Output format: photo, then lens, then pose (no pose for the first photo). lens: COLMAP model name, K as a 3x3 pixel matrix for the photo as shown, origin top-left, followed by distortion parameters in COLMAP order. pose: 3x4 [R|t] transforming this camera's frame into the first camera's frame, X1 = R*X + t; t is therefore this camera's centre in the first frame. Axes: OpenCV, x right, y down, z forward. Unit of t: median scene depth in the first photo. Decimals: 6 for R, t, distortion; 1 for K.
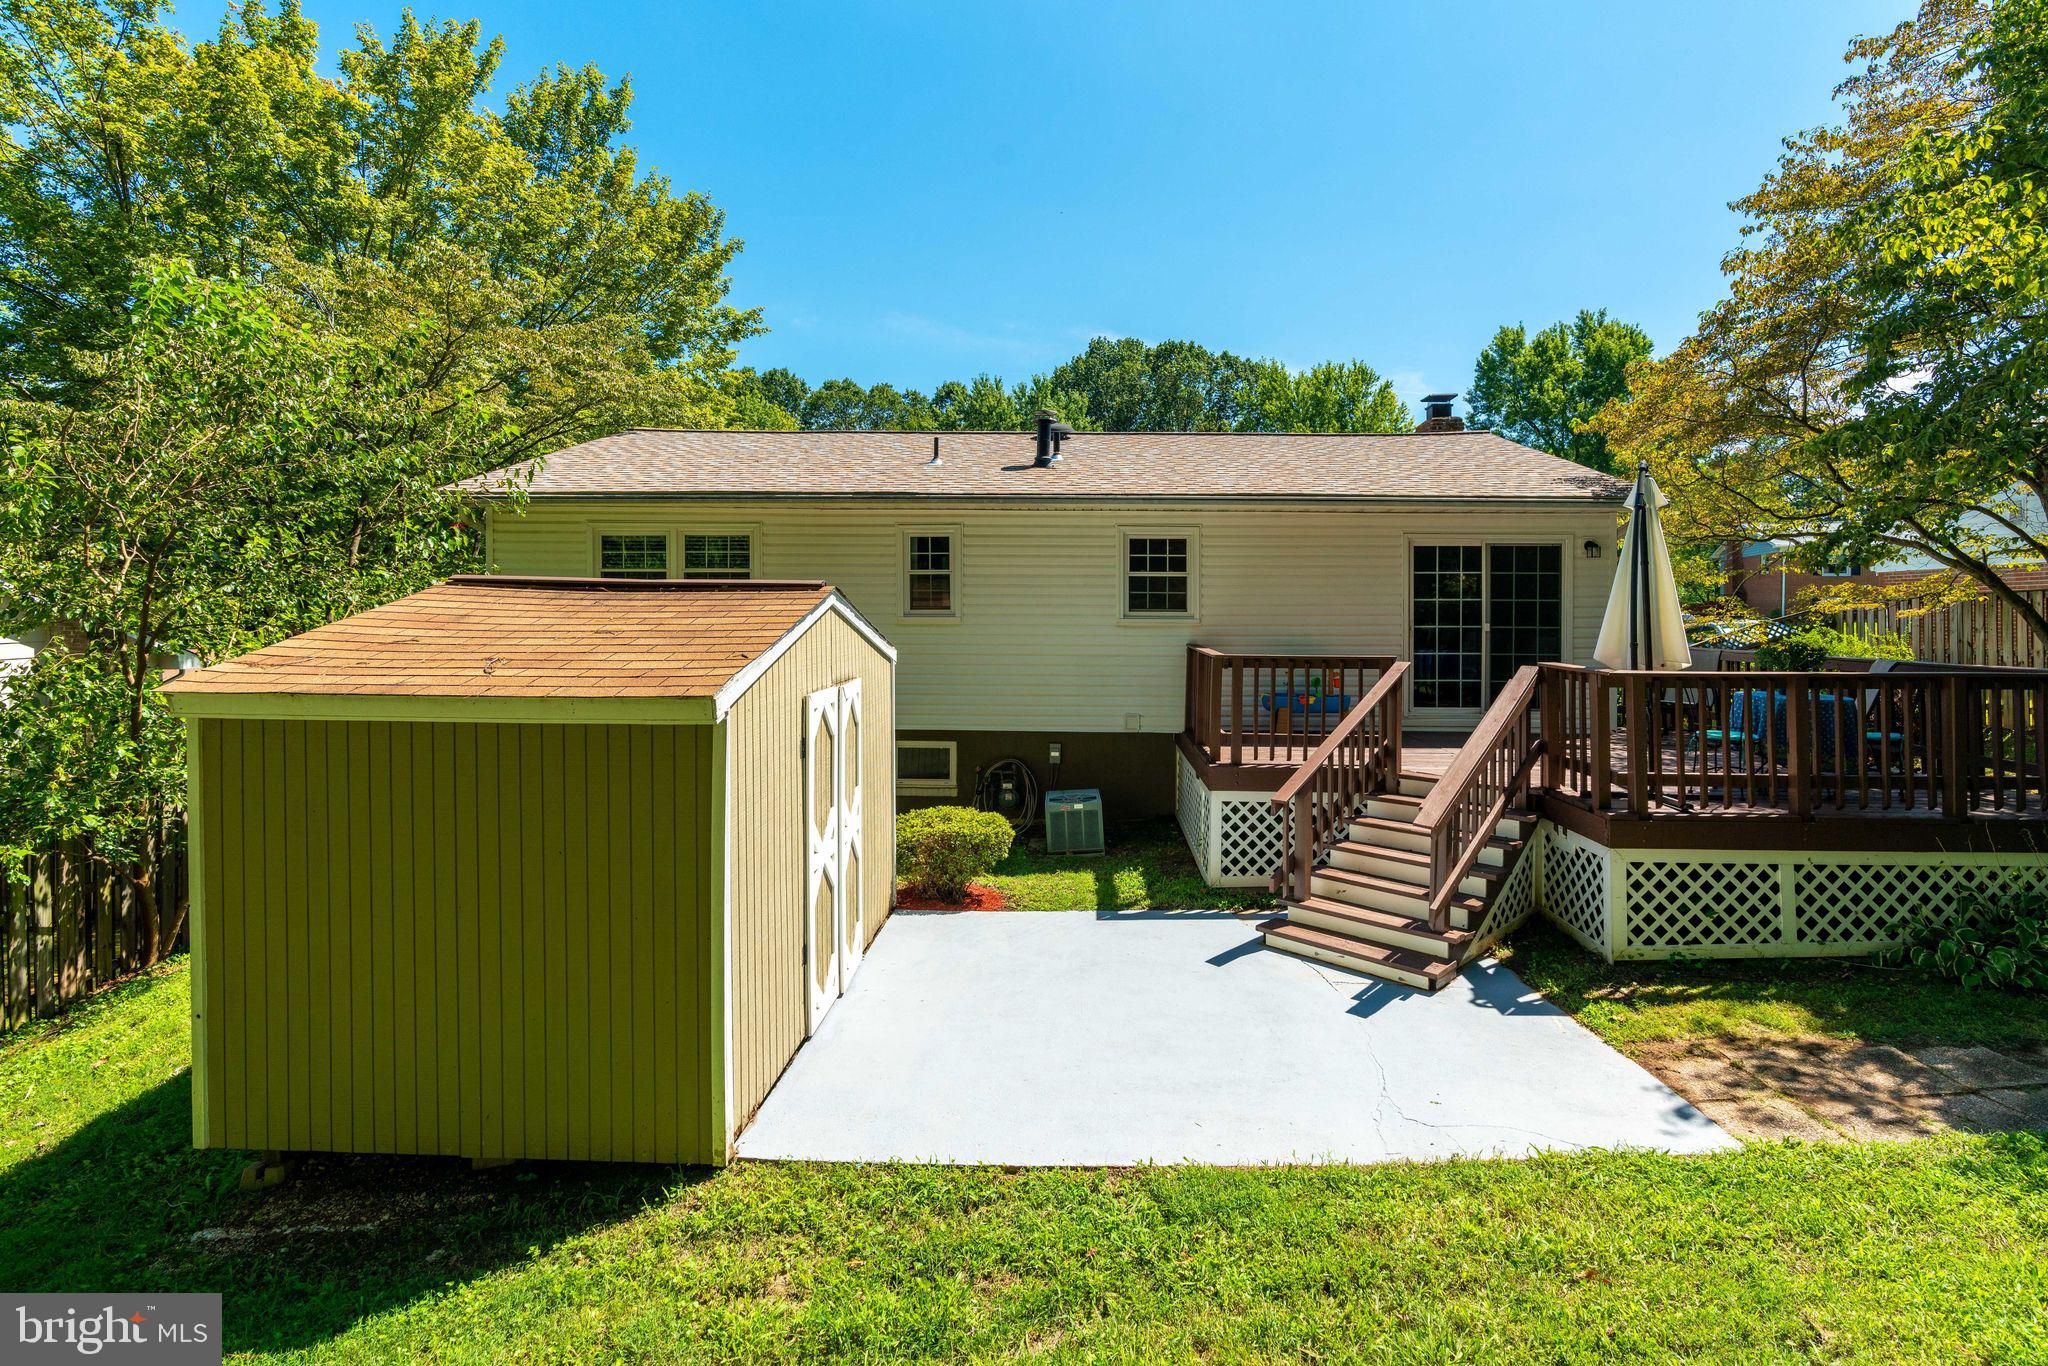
lens RADIAL K [[922.1, 0, 1059.5], [0, 922.1, 637.3], [0, 0, 1]] dist [0.004098, 0.001913]
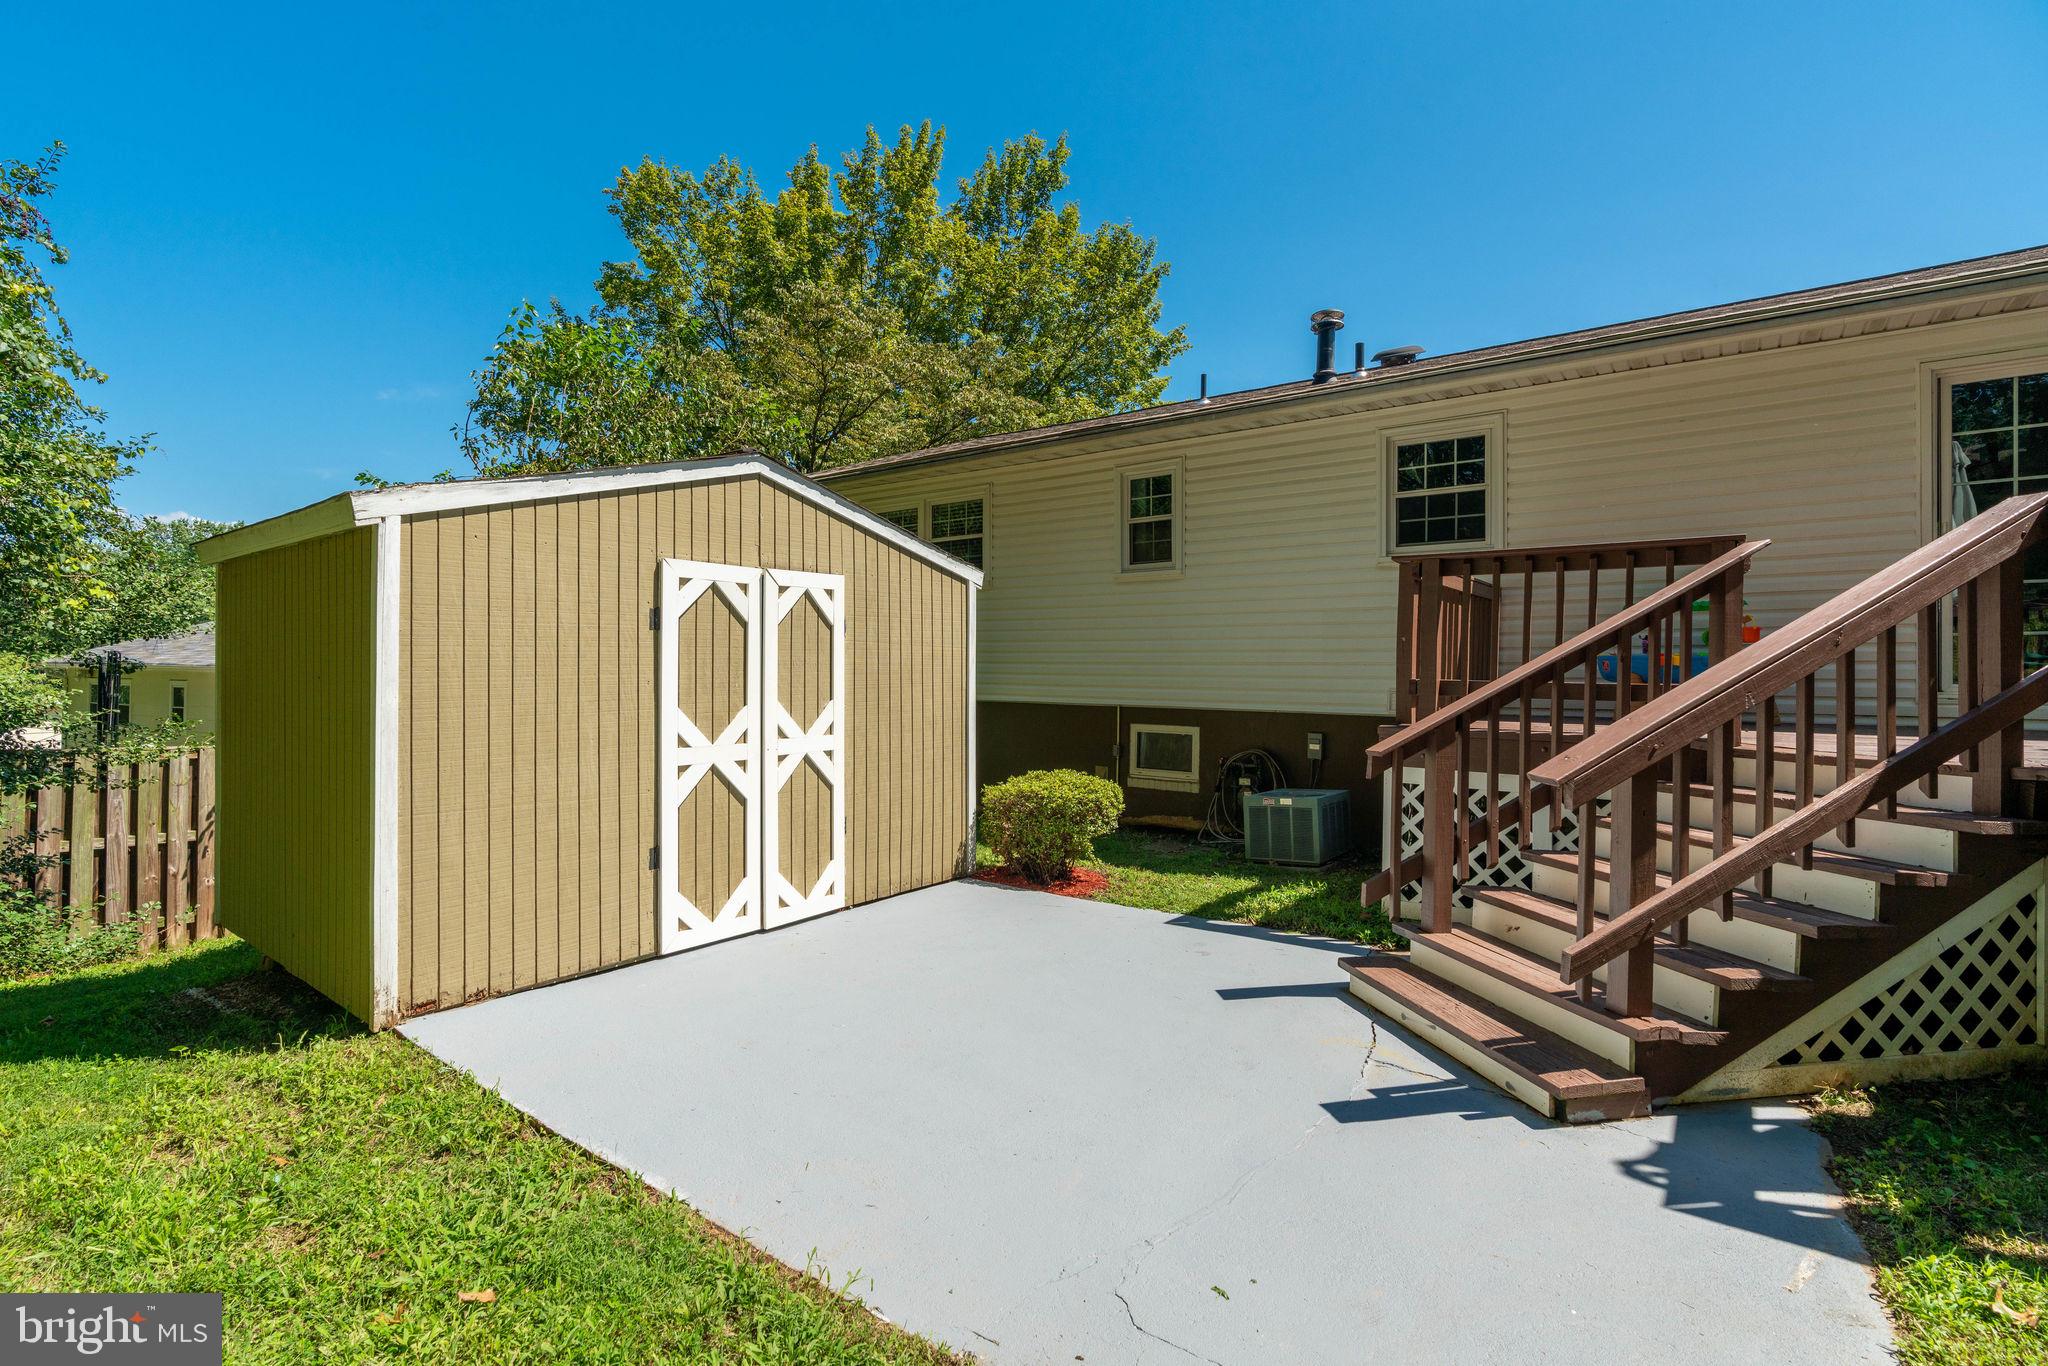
lens RADIAL K [[922.1, 0, 1021.9], [0, 922.1, 676.9], [0, 0, 1]] dist [0.004098, 0.001913]
pose [[0.818345, 0.005429, -0.574702, 0.392551], [-0.018969, 0.999666, -0.017566, 0.143270], [0.574414, 0.025277, 0.818174, 0.382040]]
